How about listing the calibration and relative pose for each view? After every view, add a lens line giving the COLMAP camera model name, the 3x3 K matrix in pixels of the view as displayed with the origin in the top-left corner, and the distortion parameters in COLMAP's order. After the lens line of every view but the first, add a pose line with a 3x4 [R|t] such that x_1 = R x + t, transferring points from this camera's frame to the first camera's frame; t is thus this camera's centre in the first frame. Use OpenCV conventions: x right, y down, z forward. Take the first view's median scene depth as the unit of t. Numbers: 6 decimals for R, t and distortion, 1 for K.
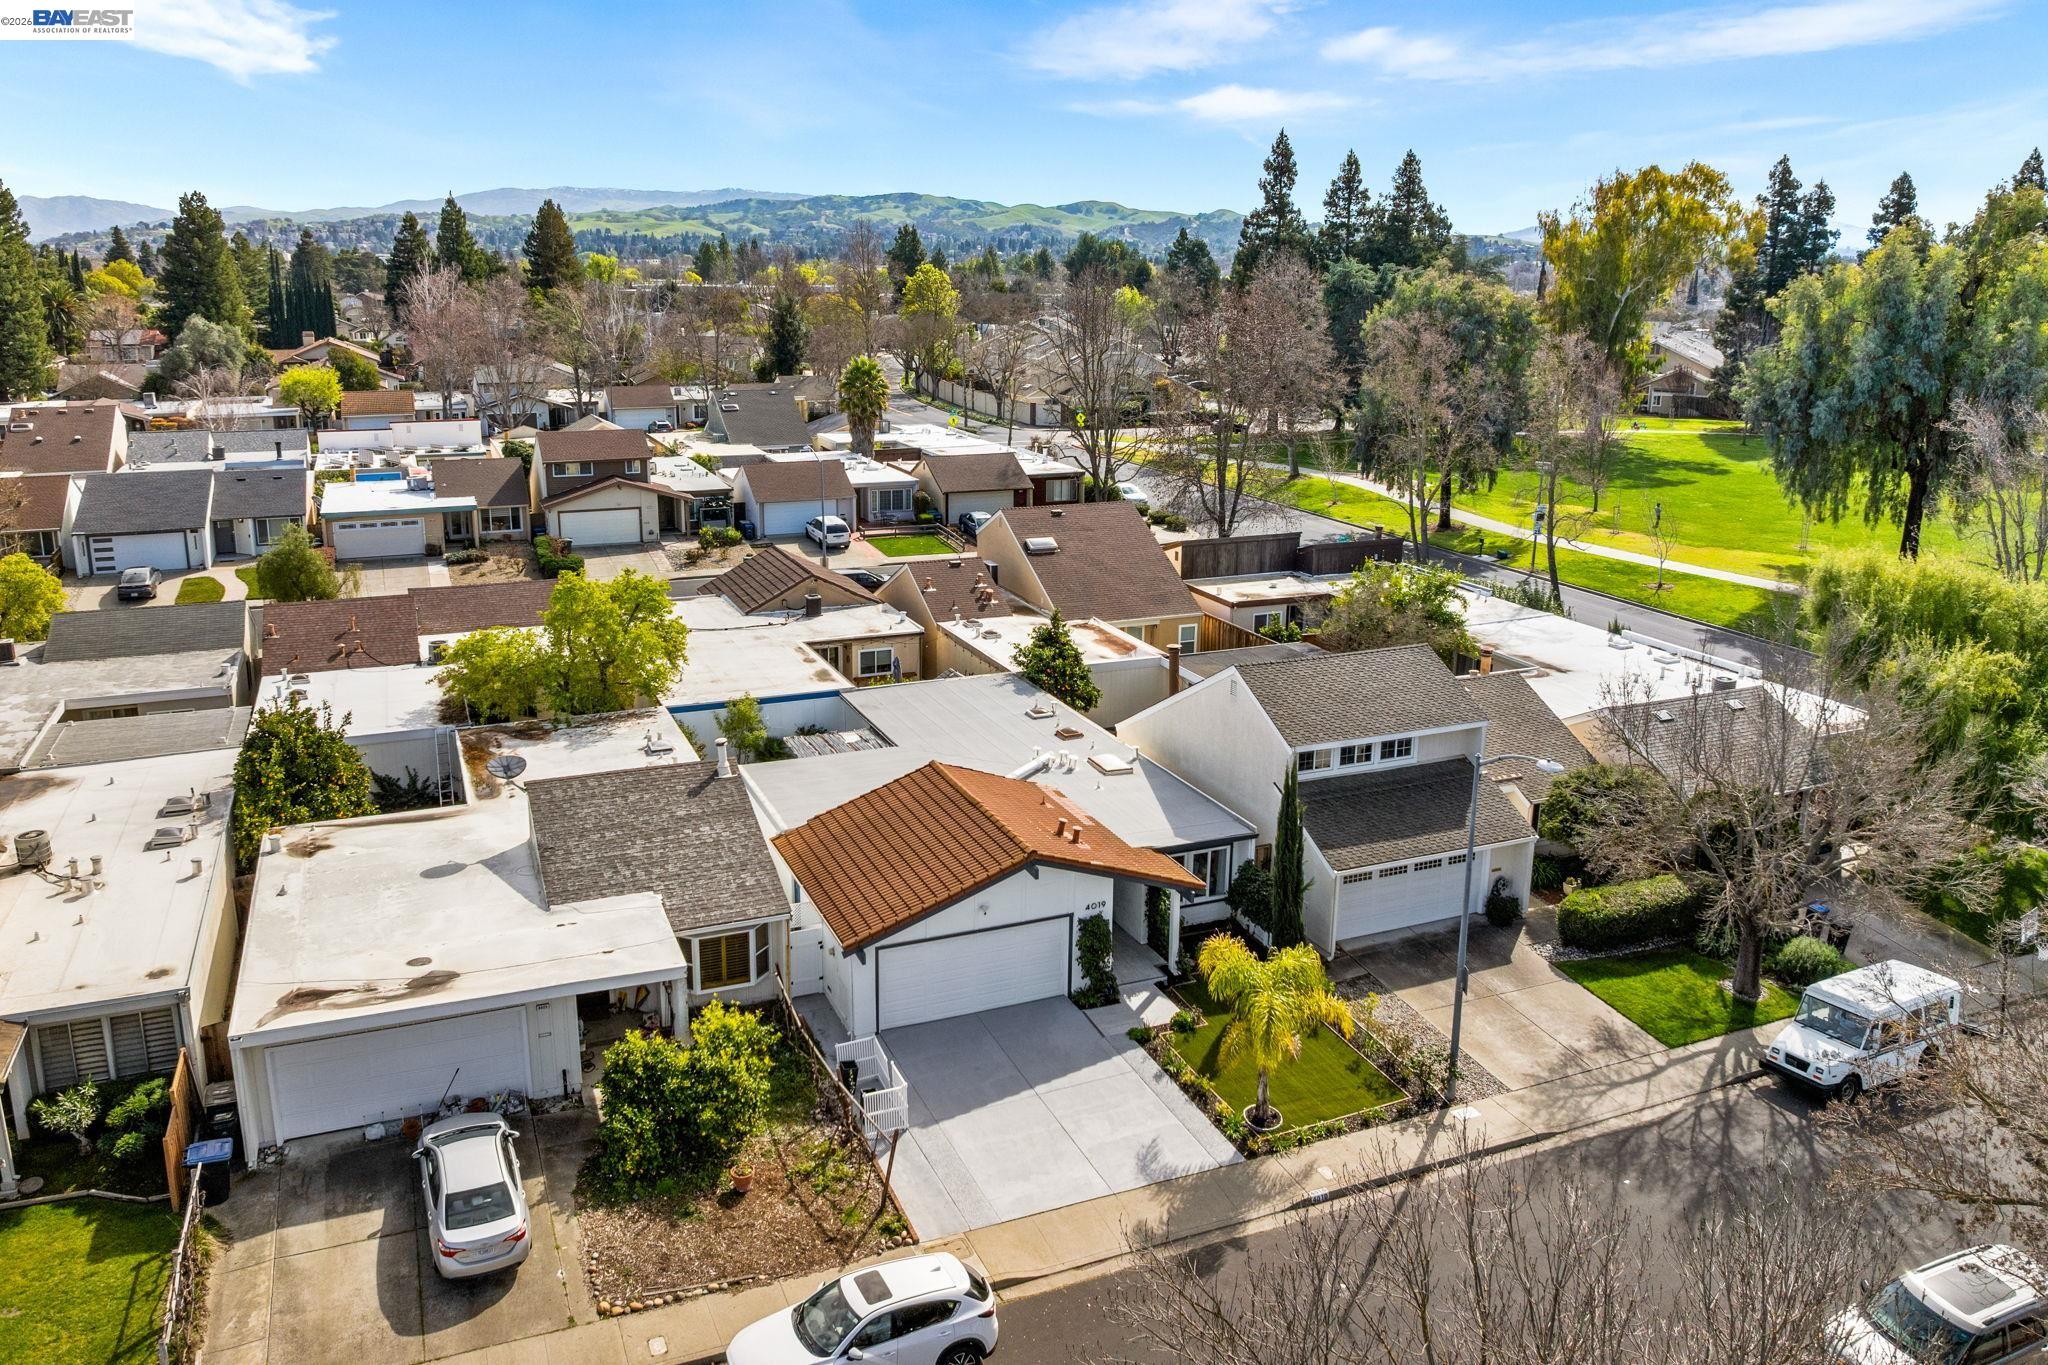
lens RADIAL K [[1467.4, 0, 983.8], [0, 1467.4, 682.1], [0, 0, 1]] dist [-0.039430, 0.001810]
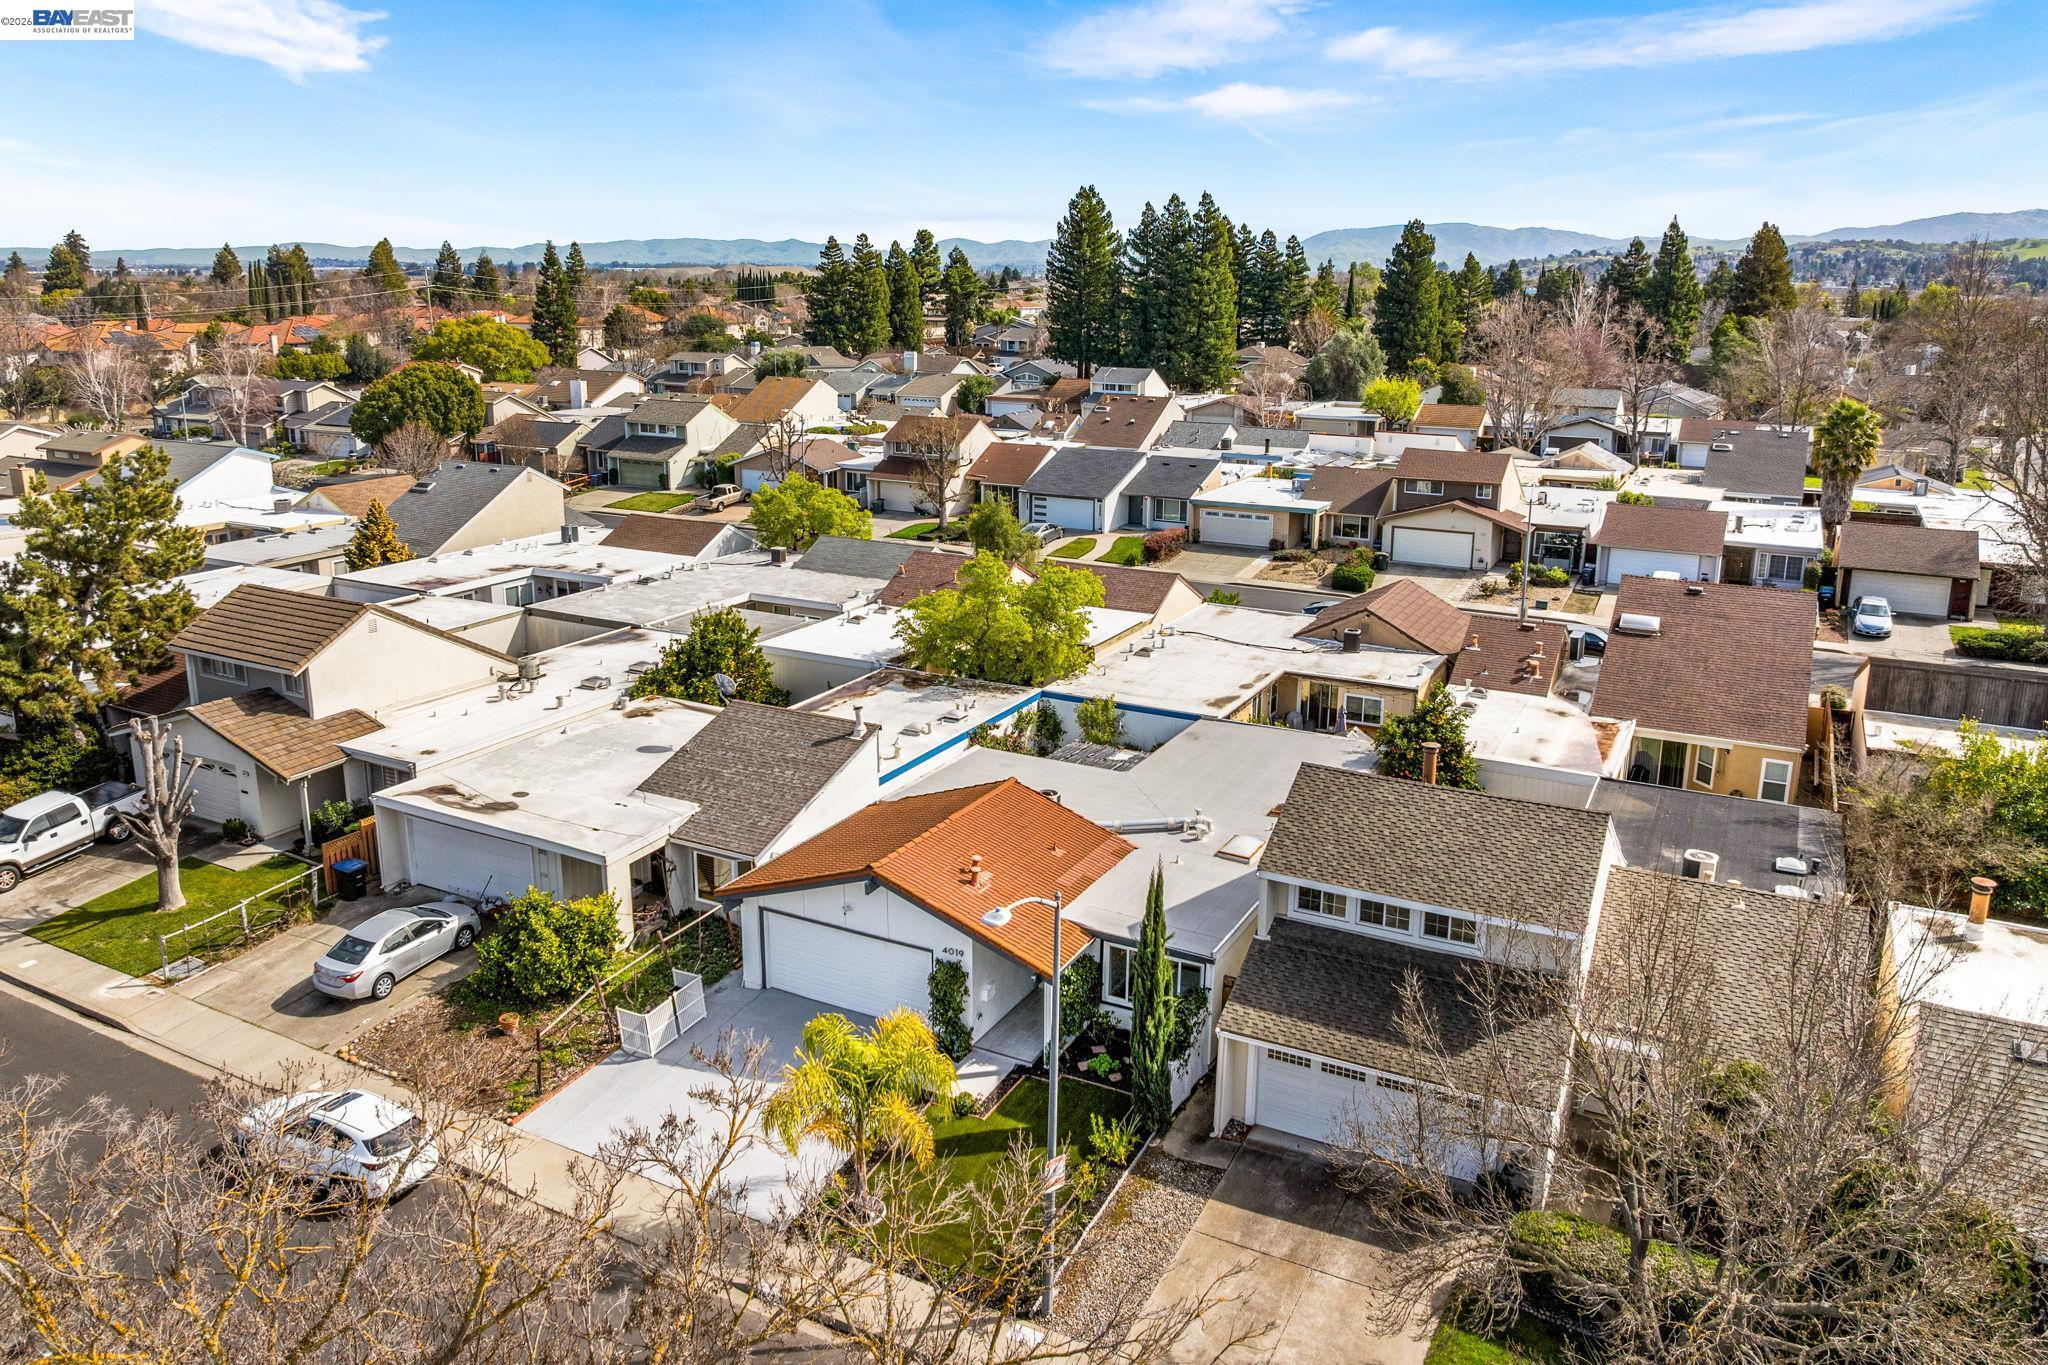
lens RADIAL K [[1417.3, 0, 1024.0], [0, 1417.3, 682.5], [0, 0, 1]] dist [-0.031862, -0.004441]
pose [[0.636687, 0.205378, -0.743270, 0.643529], [-0.211802, 0.973385, 0.087532, -0.090655], [0.741464, 0.101695, 0.663241, 0.357061]]
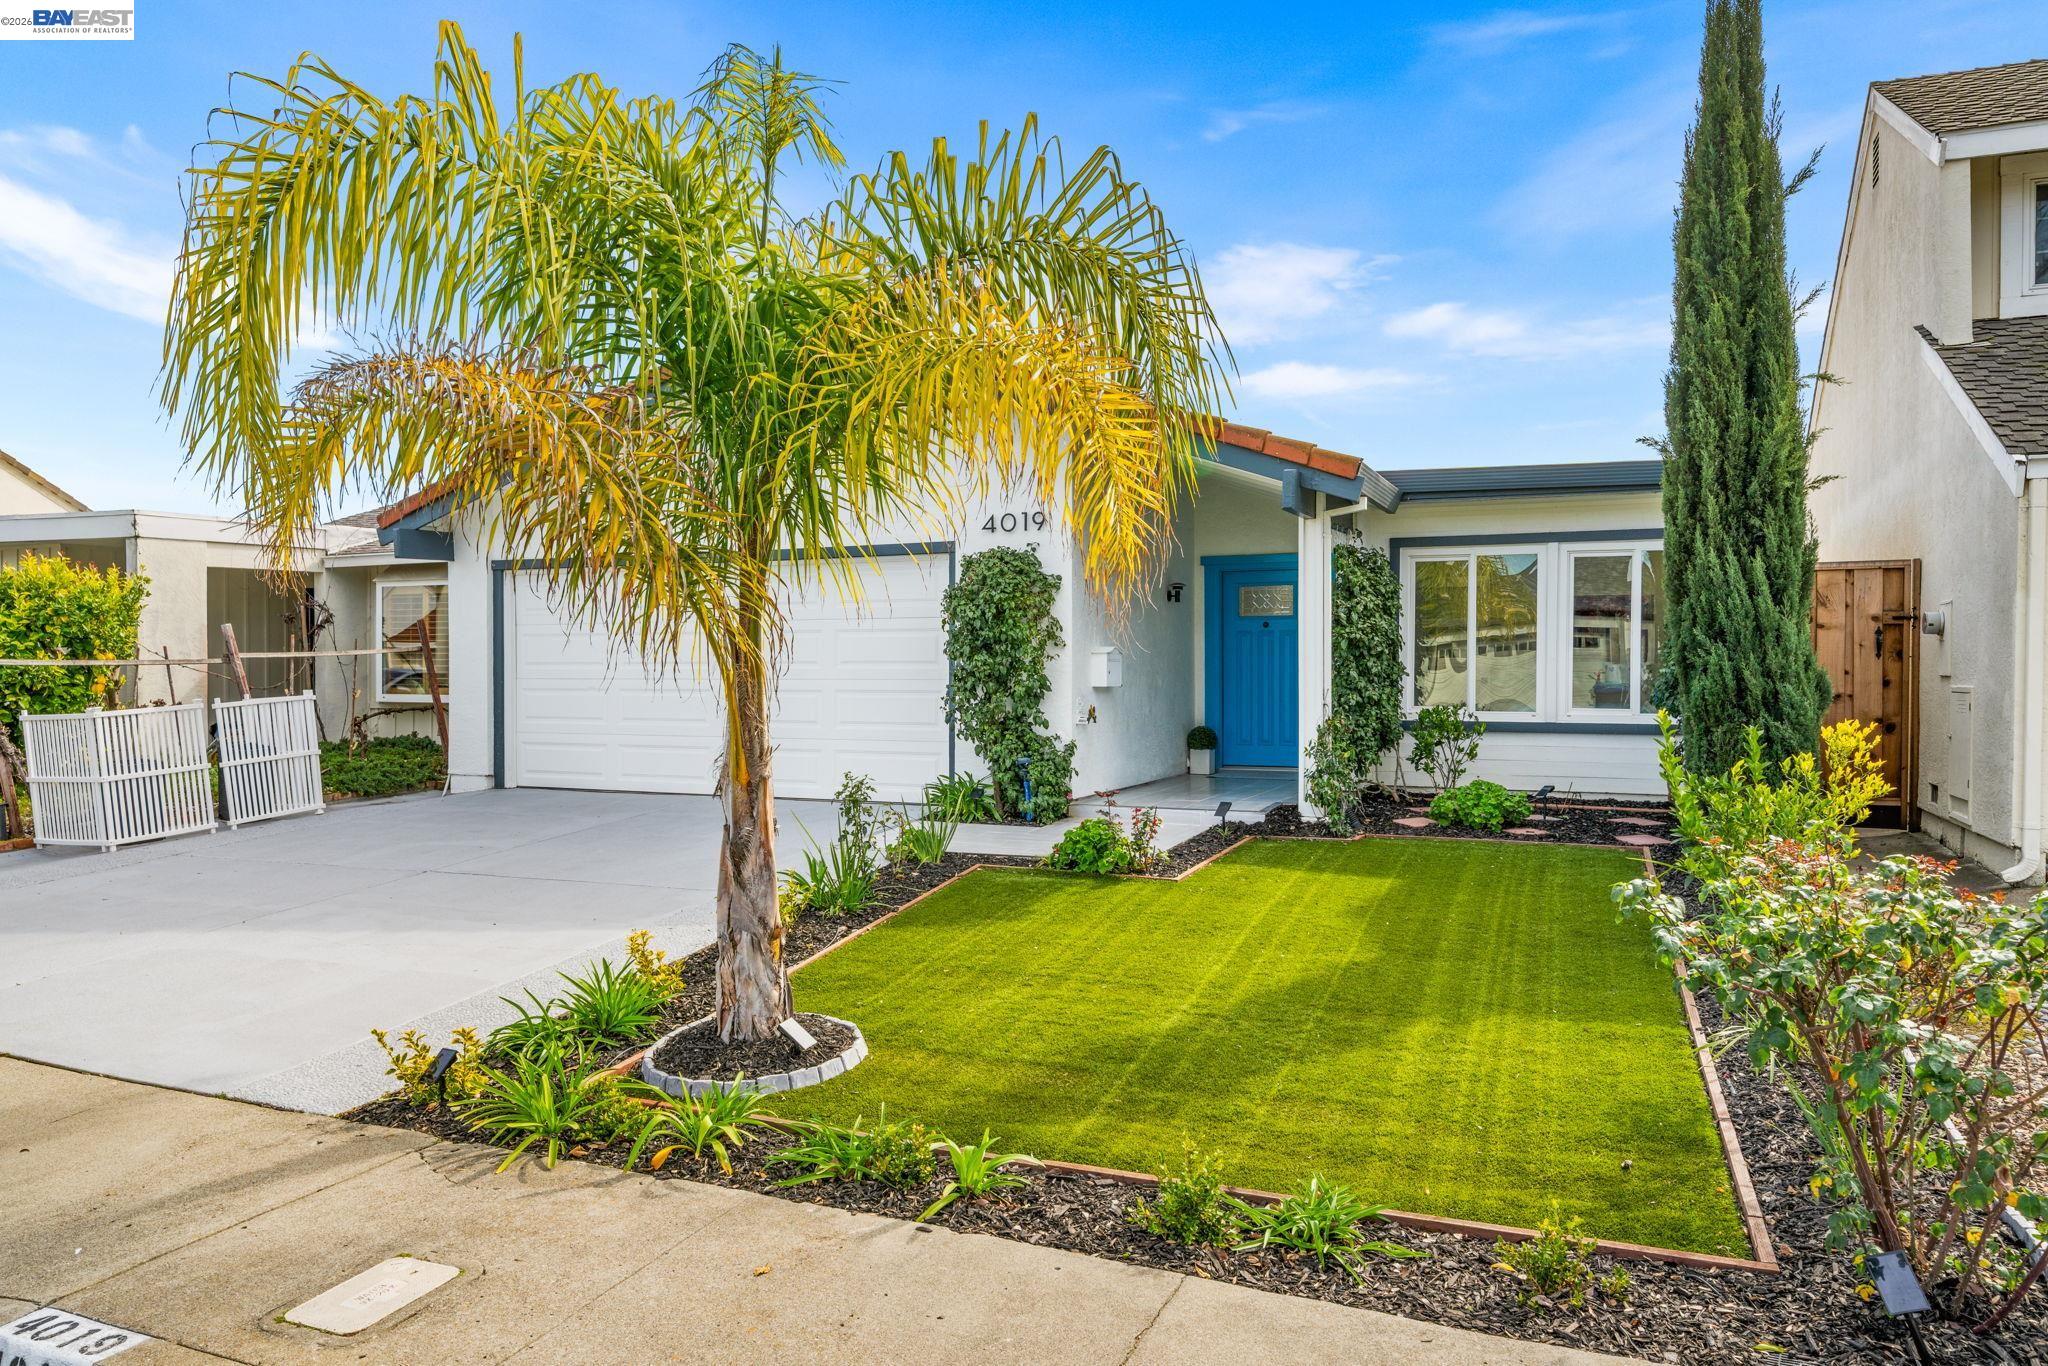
lens RADIAL K [[1405.2, 0, 965.3], [0, 1405.2, 691.2], [0, 0, 1]] dist [0.001646, 0.001836]
pose [[0.680788, 0.001911, -0.732478, 0.263583], [-0.191781, 0.965577, -0.175728, 0.214954], [0.706928, 0.260109, 0.657720, 0.681788]]
